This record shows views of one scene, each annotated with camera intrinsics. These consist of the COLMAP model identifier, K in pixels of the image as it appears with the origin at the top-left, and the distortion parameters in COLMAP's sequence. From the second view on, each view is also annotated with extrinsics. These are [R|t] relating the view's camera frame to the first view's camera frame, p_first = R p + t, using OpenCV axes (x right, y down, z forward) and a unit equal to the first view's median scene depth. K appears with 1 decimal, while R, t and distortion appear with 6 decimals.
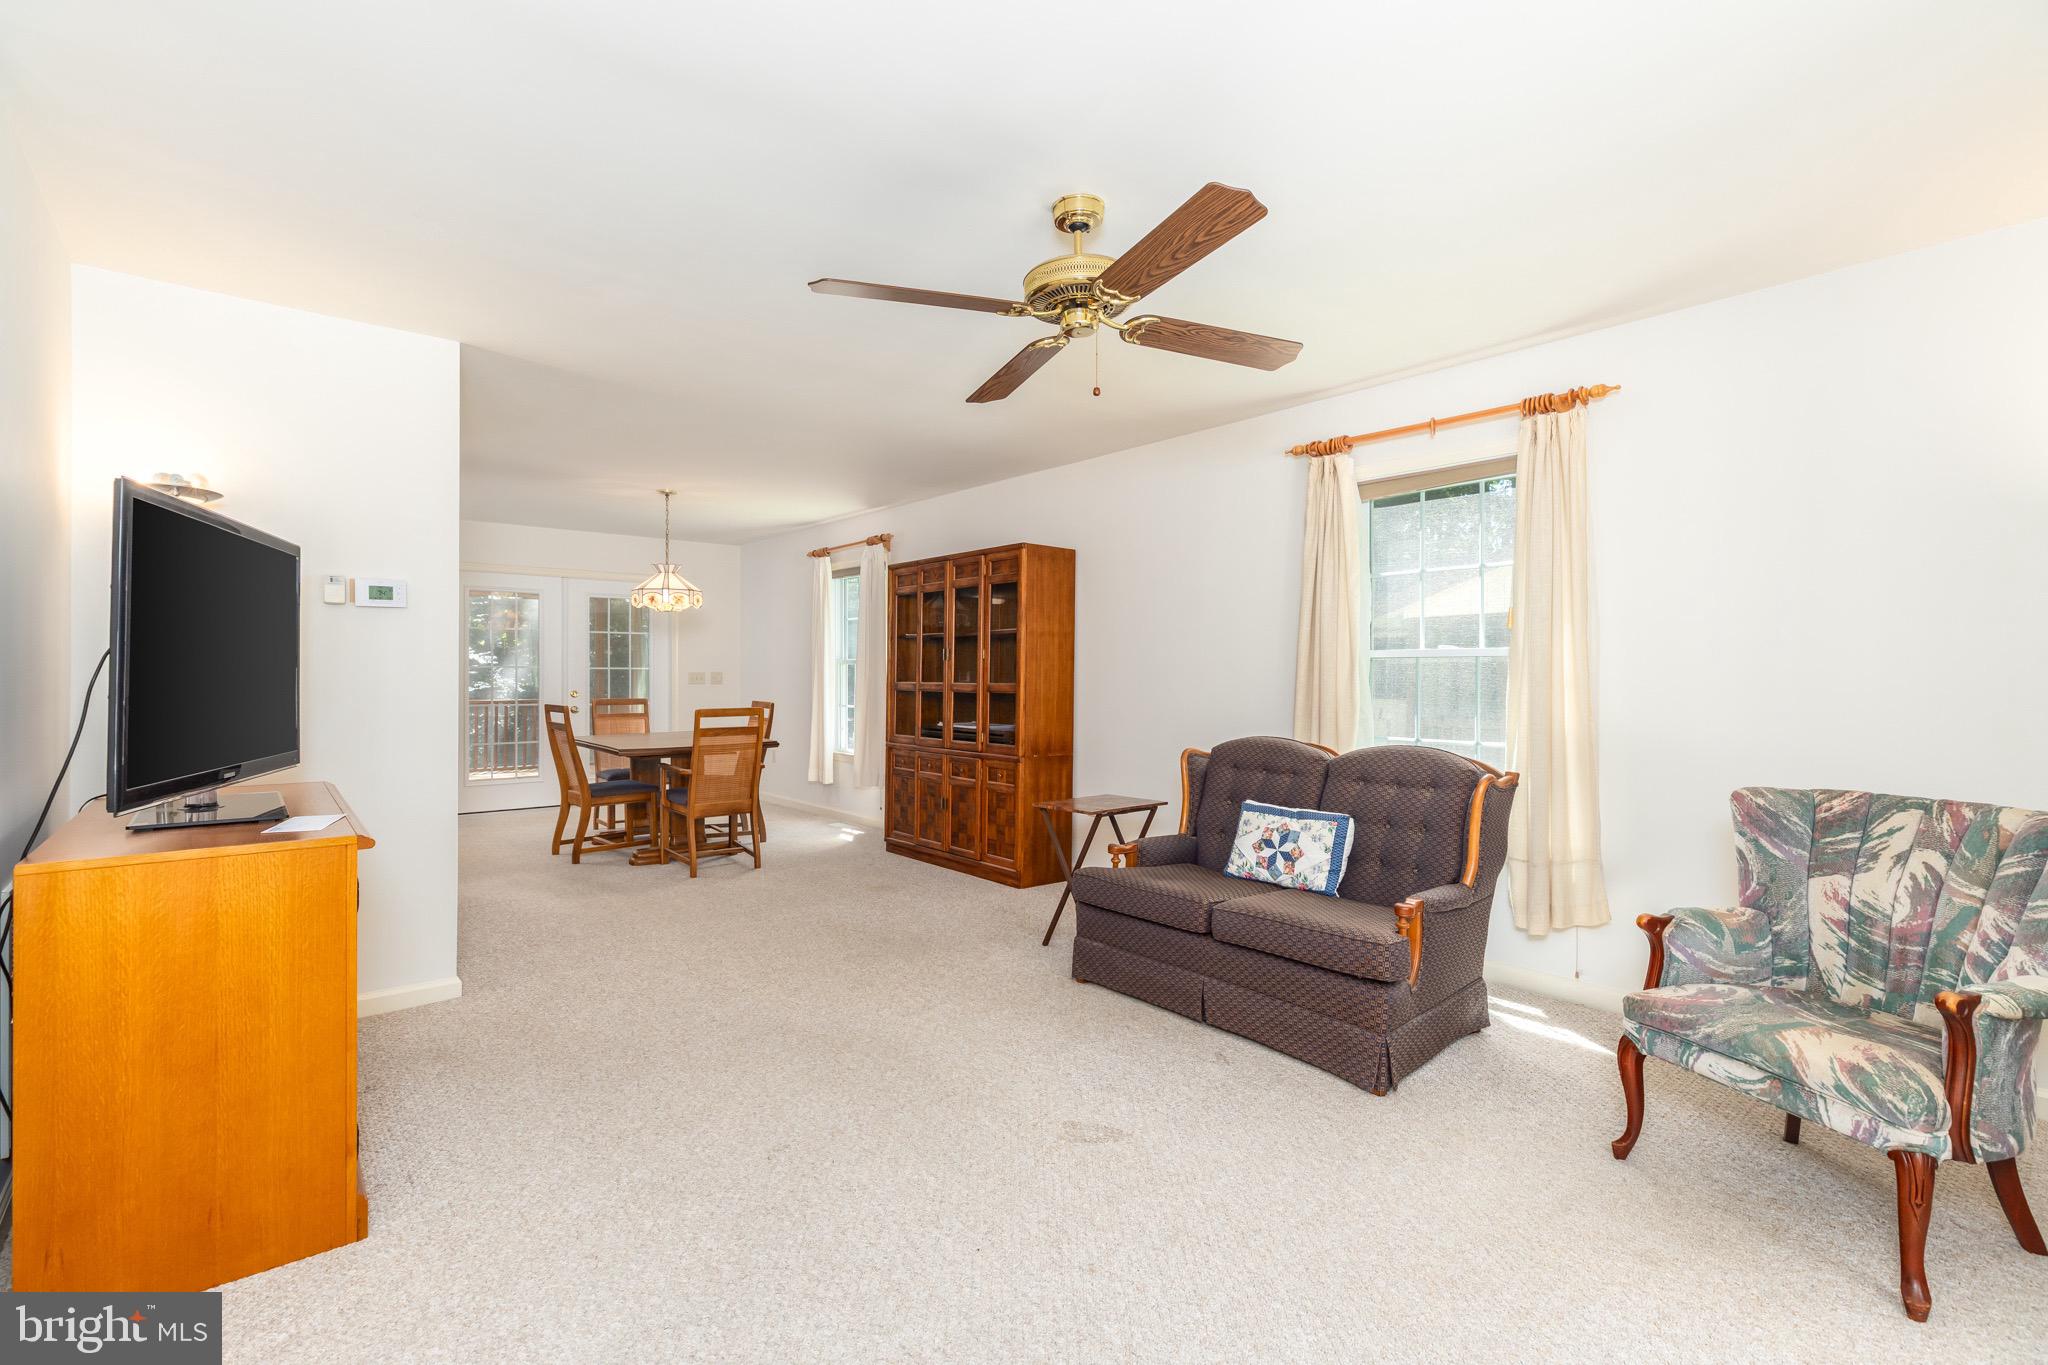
lens RADIAL K [[940.0, 0, 1023.3], [0, 940.0, 674.7], [0, 0, 1]] dist [0.001625, 0.000023]
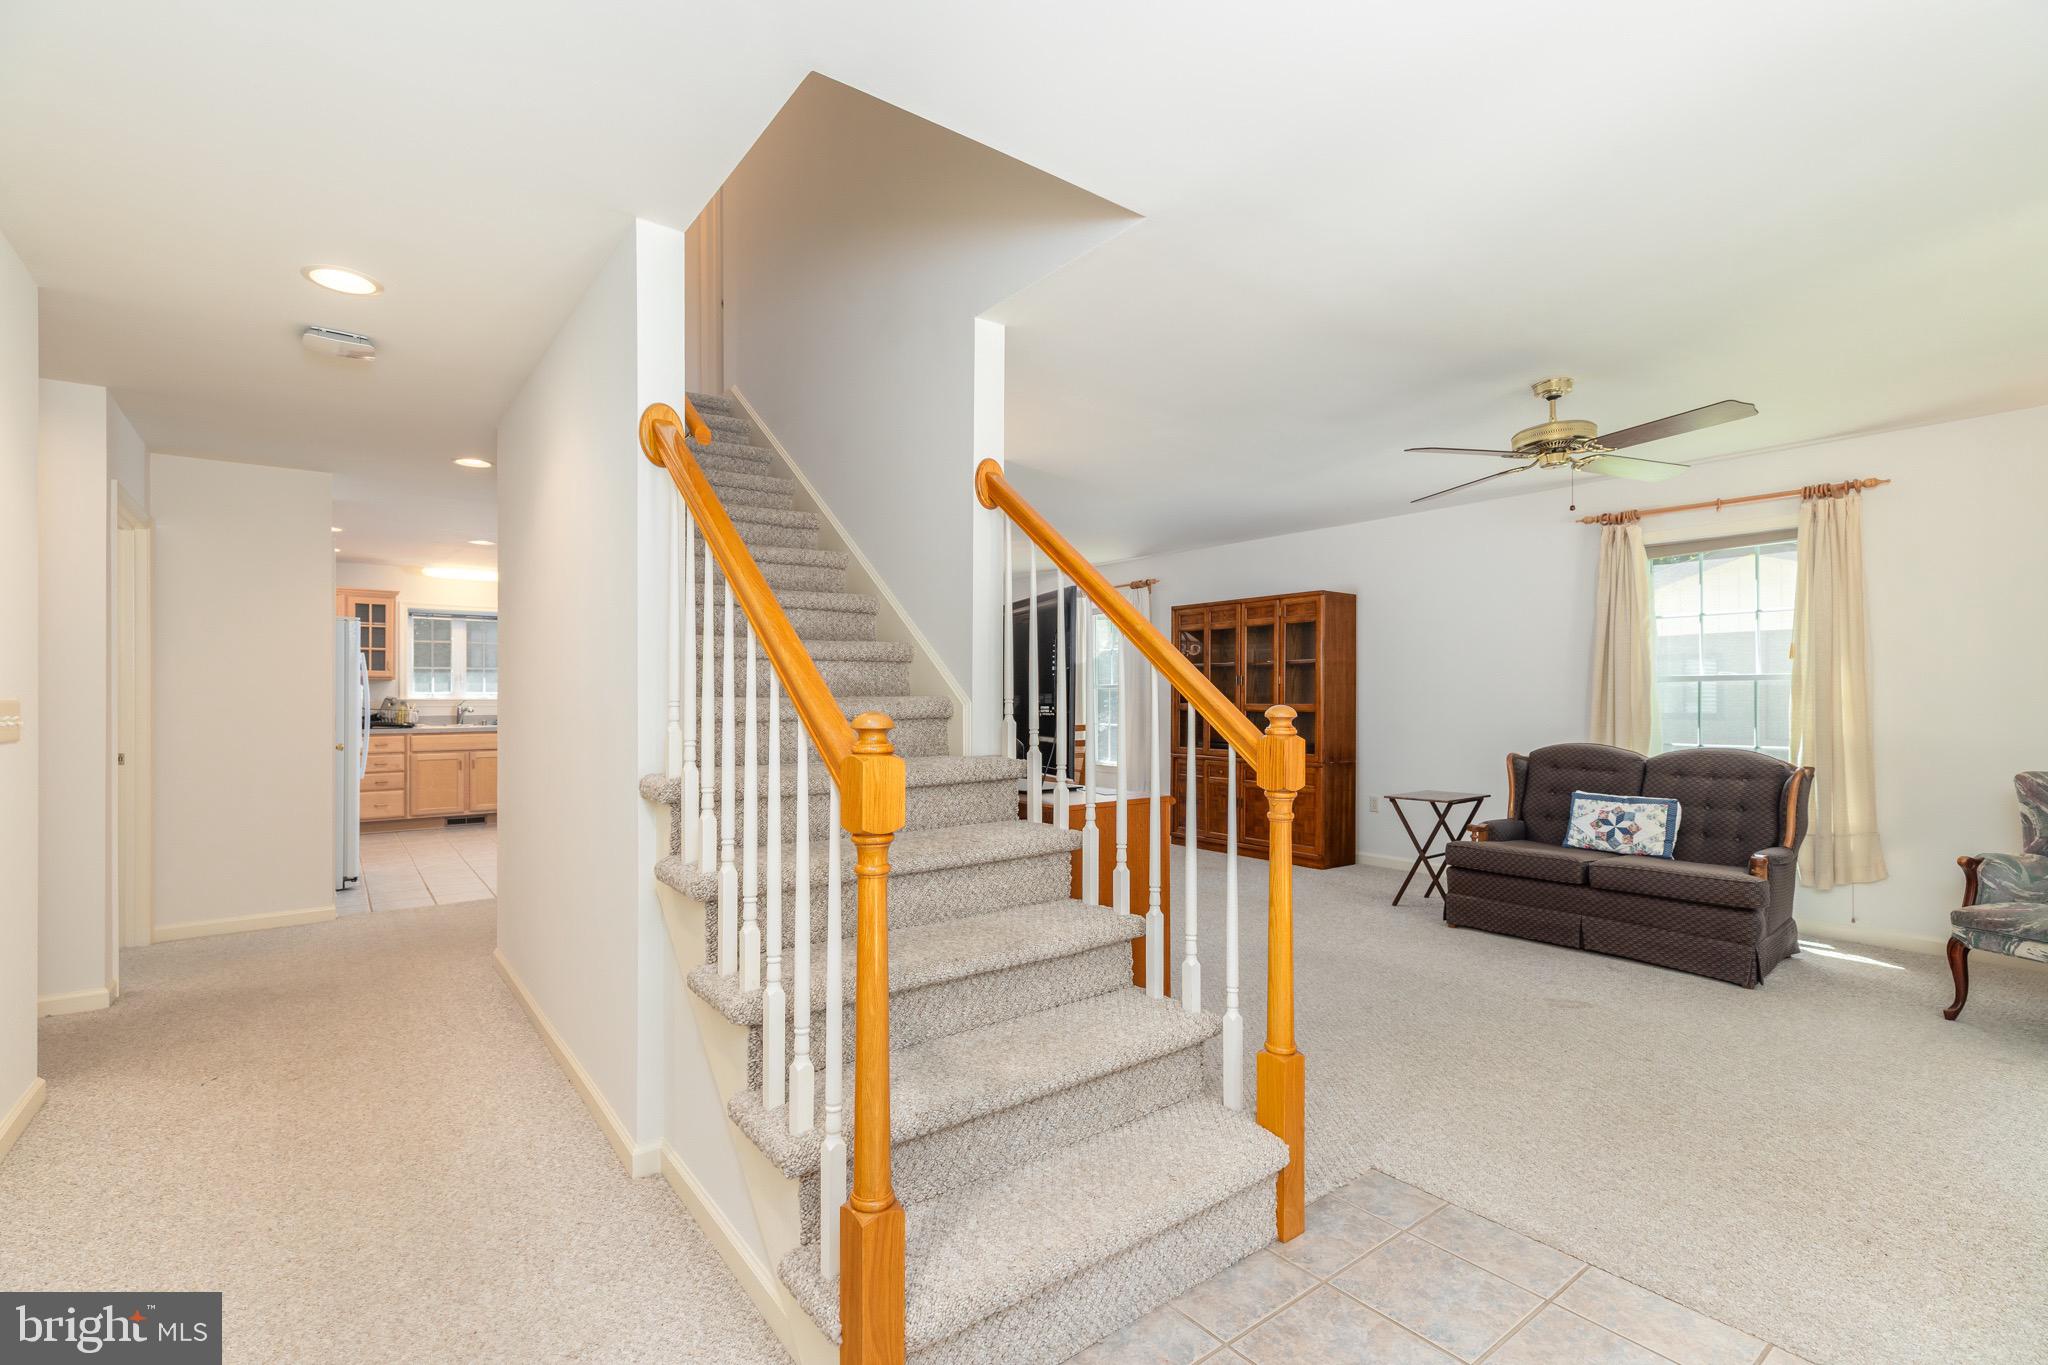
lens RADIAL K [[924.4, 0, 1025.6], [0, 924.4, 691.5], [0, 0, 1]] dist [0.000805, 0.000137]
pose [[0.998552, -0.005928, -0.053461, -0.506130], [0.005594, 0.999964, -0.006395, -0.002098], [0.053497, 0.006087, 0.998549, -0.367479]]
